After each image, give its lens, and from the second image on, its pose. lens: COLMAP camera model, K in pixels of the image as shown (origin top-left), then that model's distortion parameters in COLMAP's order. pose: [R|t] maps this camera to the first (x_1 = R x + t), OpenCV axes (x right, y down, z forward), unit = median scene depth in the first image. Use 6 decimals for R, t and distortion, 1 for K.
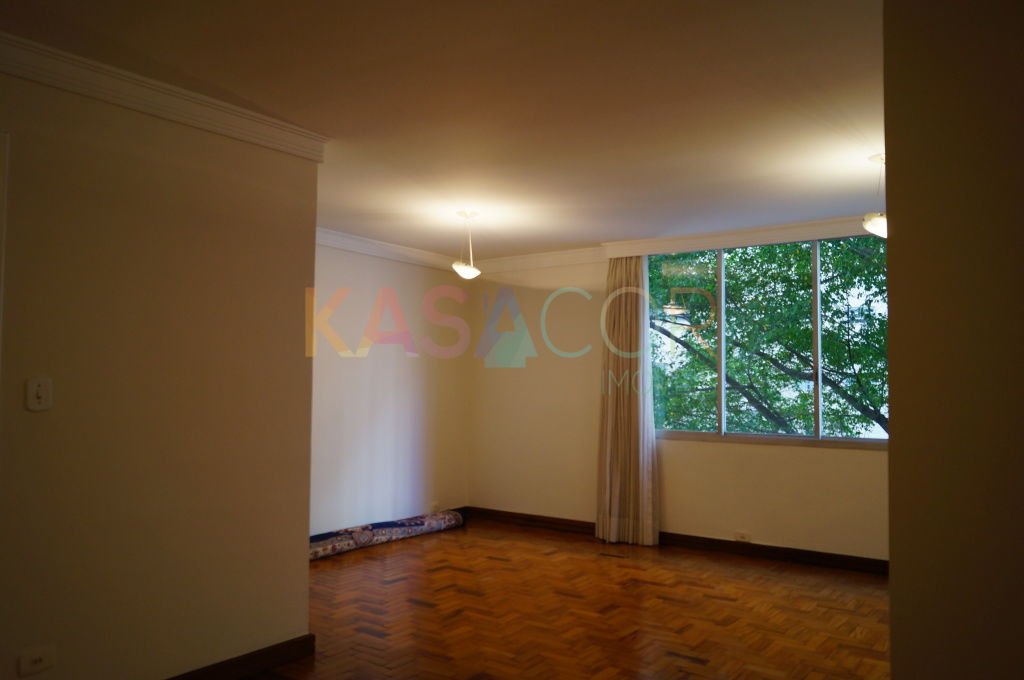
lens RADIAL K [[789.9, 0, 512.4], [0, 789.9, 339.6], [0, 0, 1]] dist [-0.009570, 0.023756]
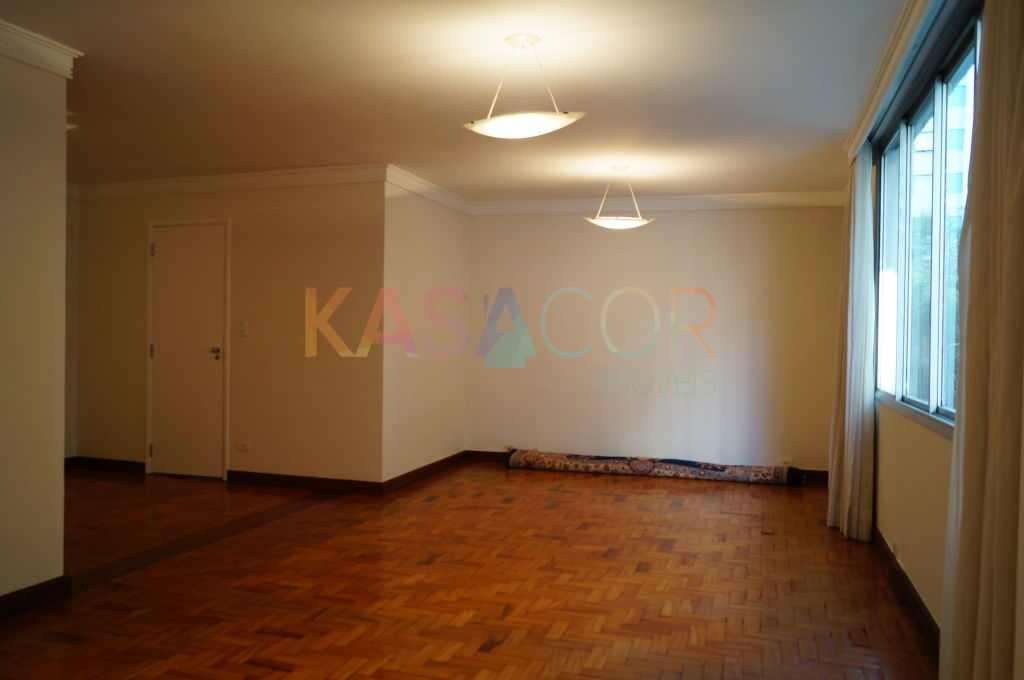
lens RADIAL K [[789.9, 0, 511.9], [0, 789.9, 340.1], [0, 0, 1]] dist [-0.009570, 0.023756]
pose [[0.323851, 0.003908, -0.946100, 0.873395], [0.038694, 0.999100, 0.017372, 0.043901], [0.945316, -0.042234, 0.323408, 0.486937]]
